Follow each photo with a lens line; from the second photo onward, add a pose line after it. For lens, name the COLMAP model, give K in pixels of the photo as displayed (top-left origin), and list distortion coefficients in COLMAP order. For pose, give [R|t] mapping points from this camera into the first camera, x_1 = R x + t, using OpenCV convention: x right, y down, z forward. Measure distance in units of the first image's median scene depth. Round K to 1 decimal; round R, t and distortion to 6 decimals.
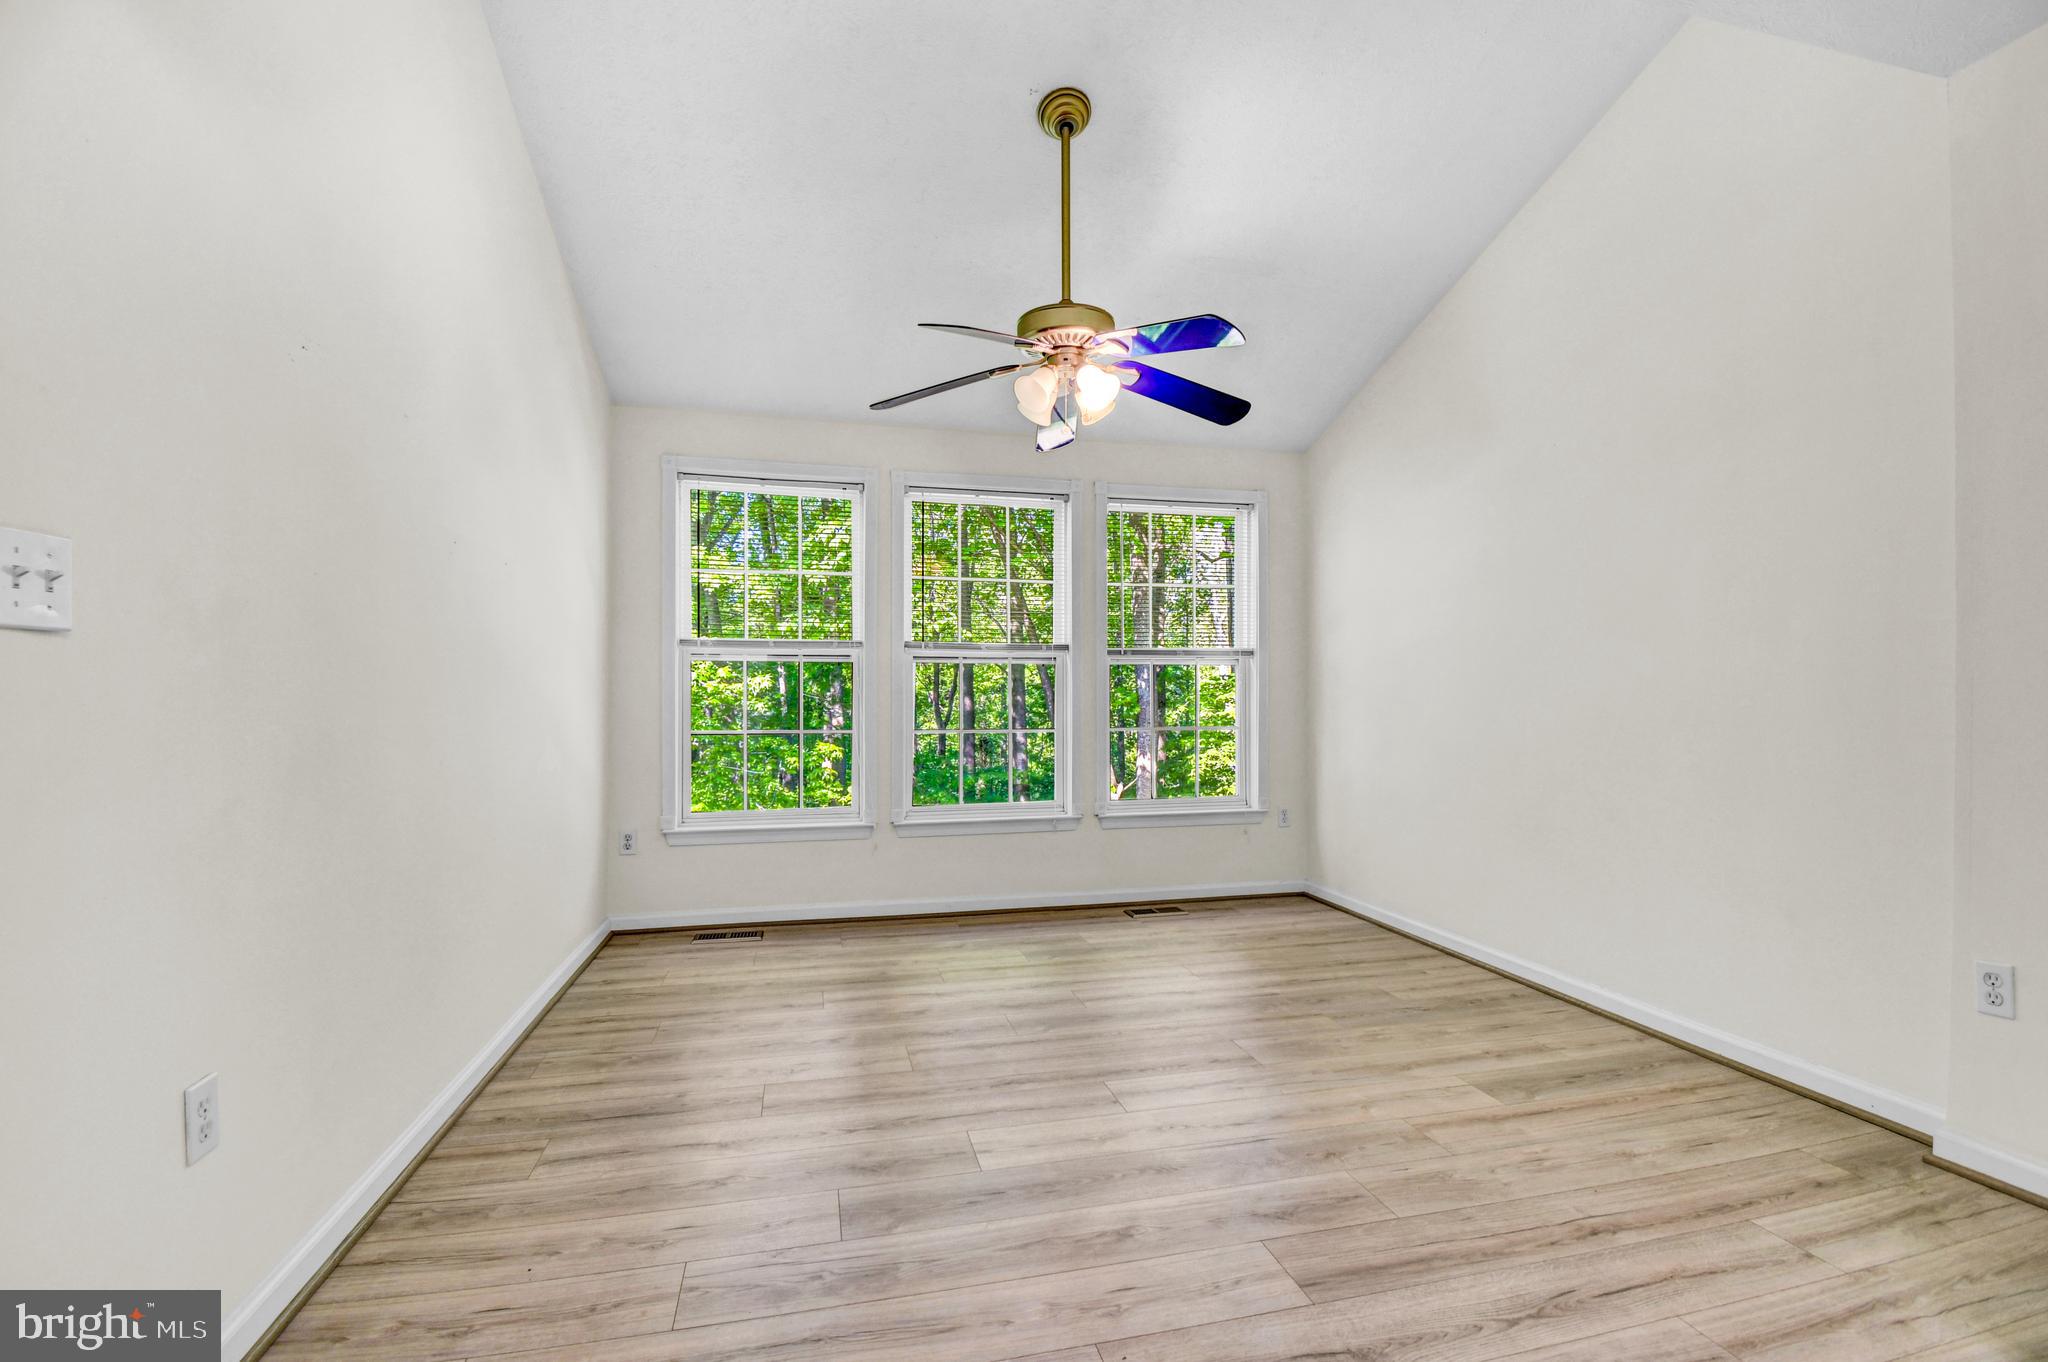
lens RADIAL K [[906.0, 0, 1020.3], [0, 906.0, 694.8], [0, 0, 1]] dist [-0.005012, -0.005812]
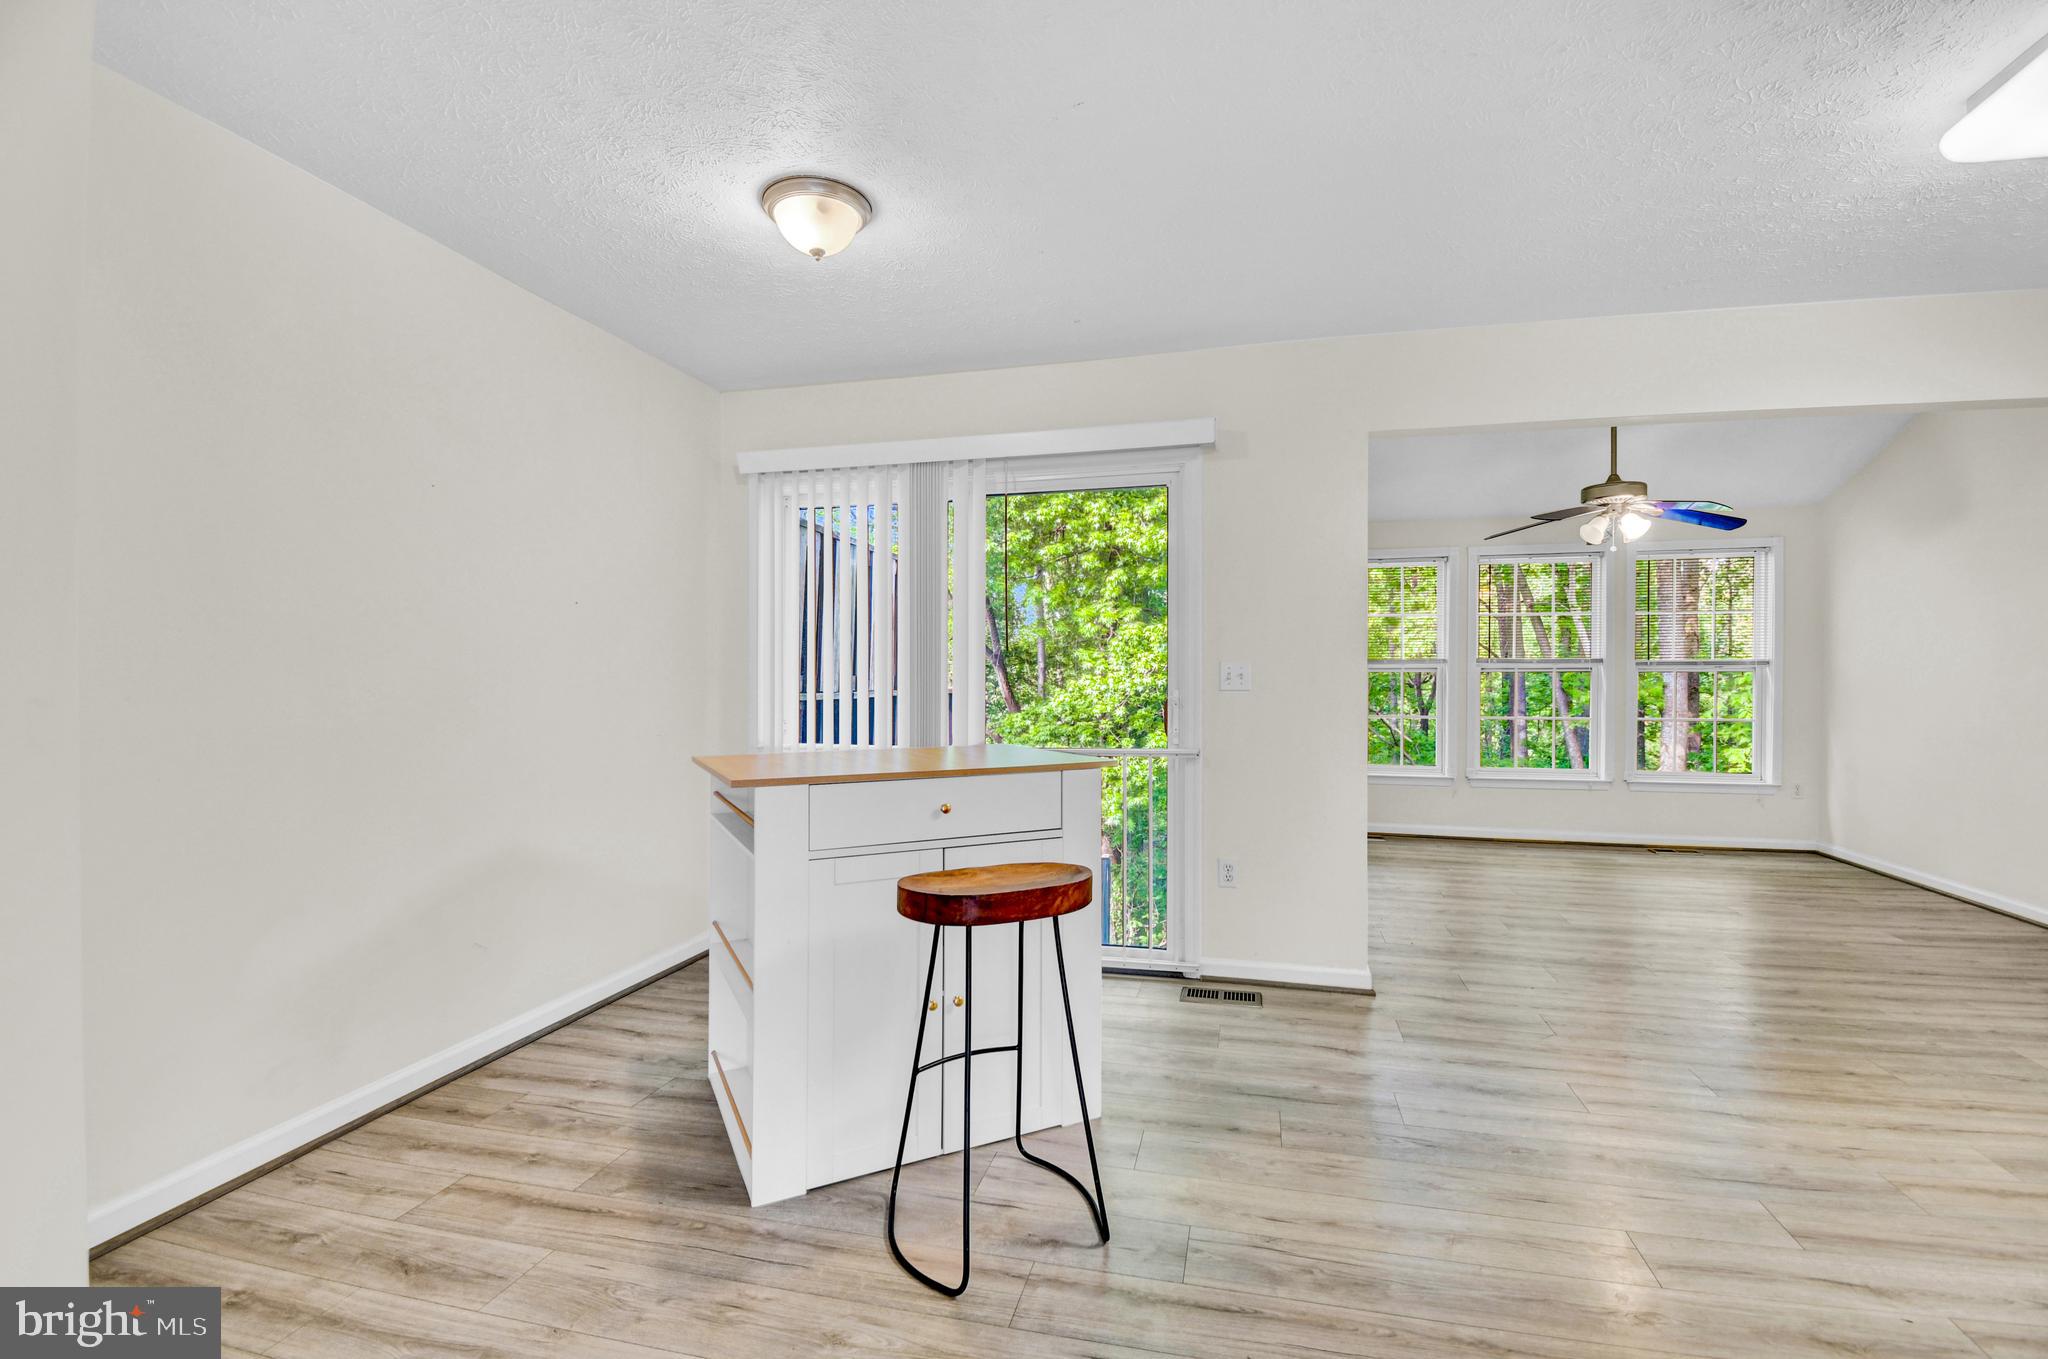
lens RADIAL K [[906.0, 0, 1016.3], [0, 906.0, 688.3], [0, 0, 1]] dist [-0.005012, -0.005812]
pose [[0.880483, 0.009909, -0.473974, -0.086193], [-0.002444, 0.999863, 0.016365, -0.030121], [0.474071, -0.013251, 0.880387, -0.690754]]
